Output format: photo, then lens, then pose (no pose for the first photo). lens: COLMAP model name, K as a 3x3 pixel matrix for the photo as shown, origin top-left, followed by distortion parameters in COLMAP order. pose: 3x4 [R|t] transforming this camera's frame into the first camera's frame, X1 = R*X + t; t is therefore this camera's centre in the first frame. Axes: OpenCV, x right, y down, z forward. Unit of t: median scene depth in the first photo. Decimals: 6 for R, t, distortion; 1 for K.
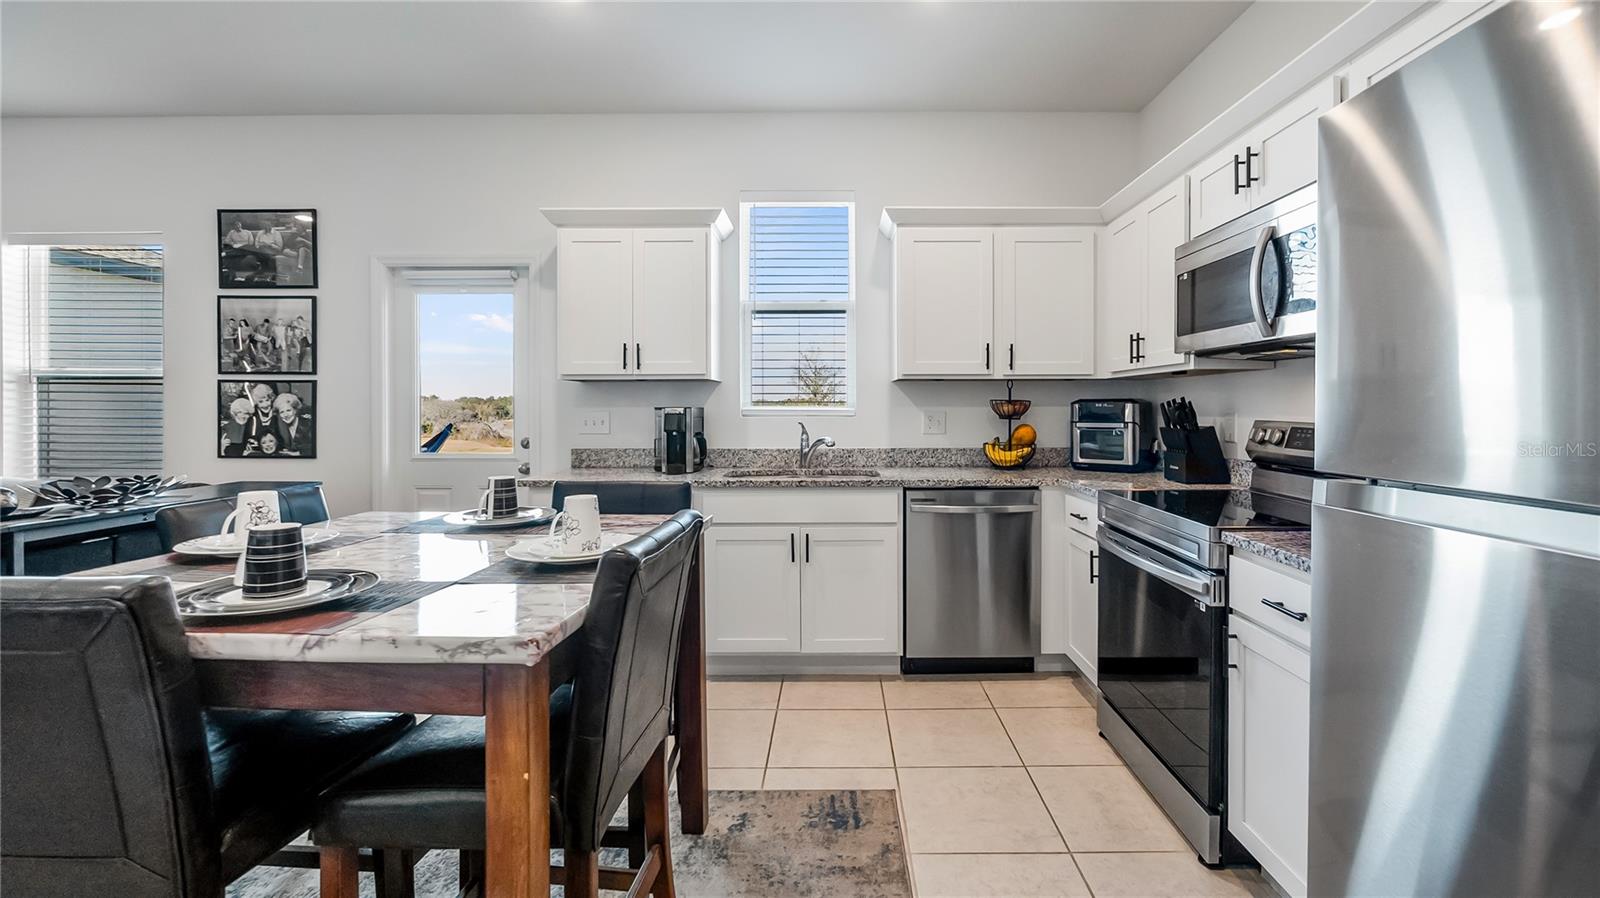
lens RADIAL K [[666.7, 0, 837.3], [0, 666.7, 412.0], [0, 0, 1]] dist [-0.002012, -0.000160]
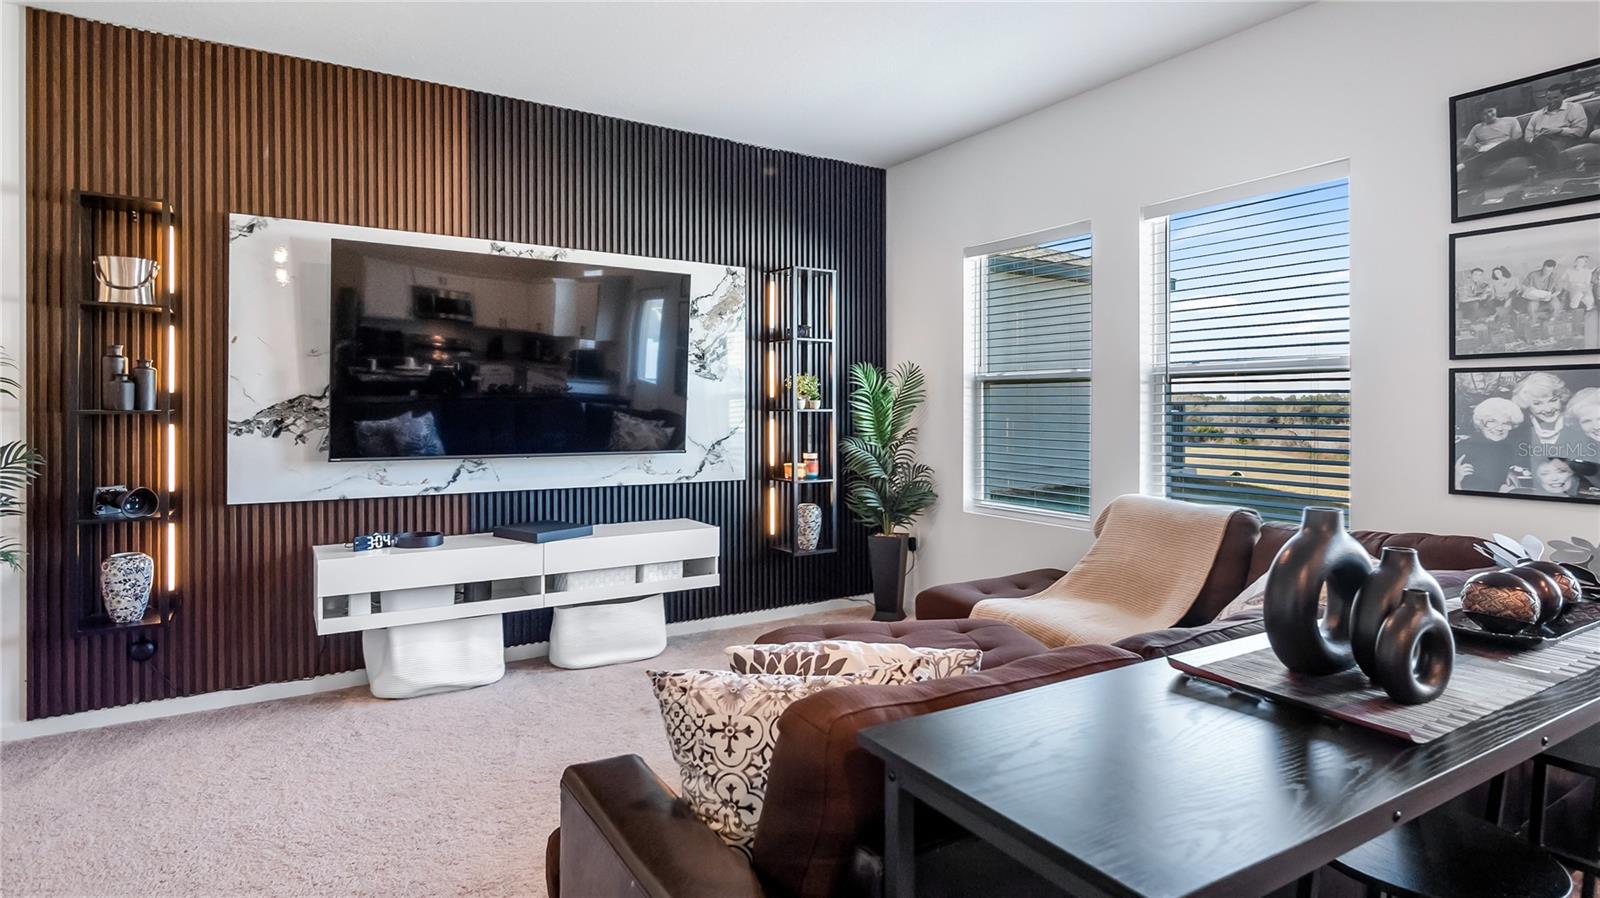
lens RADIAL K [[811.5, 0, 796.3], [0, 811.5, 404.6], [0, 0, 1]] dist [0.000250, 0.000107]
pose [[0.548996, -0.007681, -0.835790, -0.666532], [-0.002260, 0.999940, -0.010673, -0.005572], [0.835822, 0.007748, 0.548946, 0.069845]]
